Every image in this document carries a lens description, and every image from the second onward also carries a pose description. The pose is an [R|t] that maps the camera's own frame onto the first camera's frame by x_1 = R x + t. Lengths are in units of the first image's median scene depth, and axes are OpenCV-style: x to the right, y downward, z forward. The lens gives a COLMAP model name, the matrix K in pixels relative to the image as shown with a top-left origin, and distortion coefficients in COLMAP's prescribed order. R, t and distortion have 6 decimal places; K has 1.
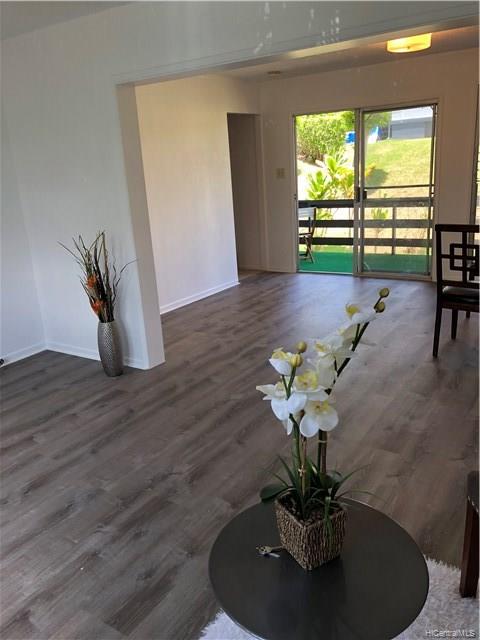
lens RADIAL K [[518.6, 0, 229.7], [0, 518.6, 320.8], [0, 0, 1]] dist [0.011511, 0.006278]
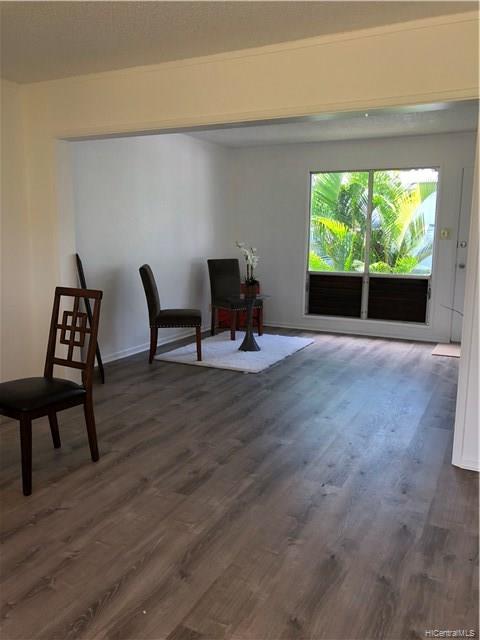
lens RADIAL K [[518.6, 0, 229.7], [0, 518.6, 320.8], [0, 0, 1]] dist [0.011511, 0.006278]
pose [[-0.993127, 0.088073, -0.077084, 0.354088], [0.044240, 0.892214, 0.449440, -0.684508], [0.108359, 0.442941, -0.889978, 2.457698]]
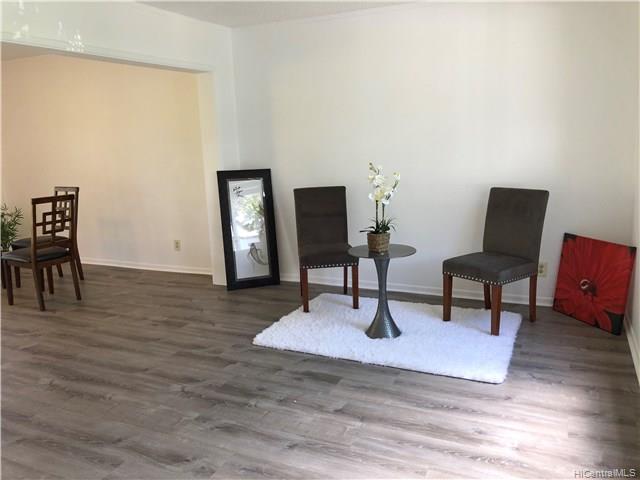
lens RADIAL K [[528.4, 0, 320.0], [0, 528.4, 240.0], [0, 0, 1]] dist [0.003129, -0.006114]
pose [[-0.134775, -0.129659, 0.982357, -1.285468], [0.338946, 0.925563, 0.168664, -0.108825], [-0.931102, 0.355698, -0.080795, 0.713808]]
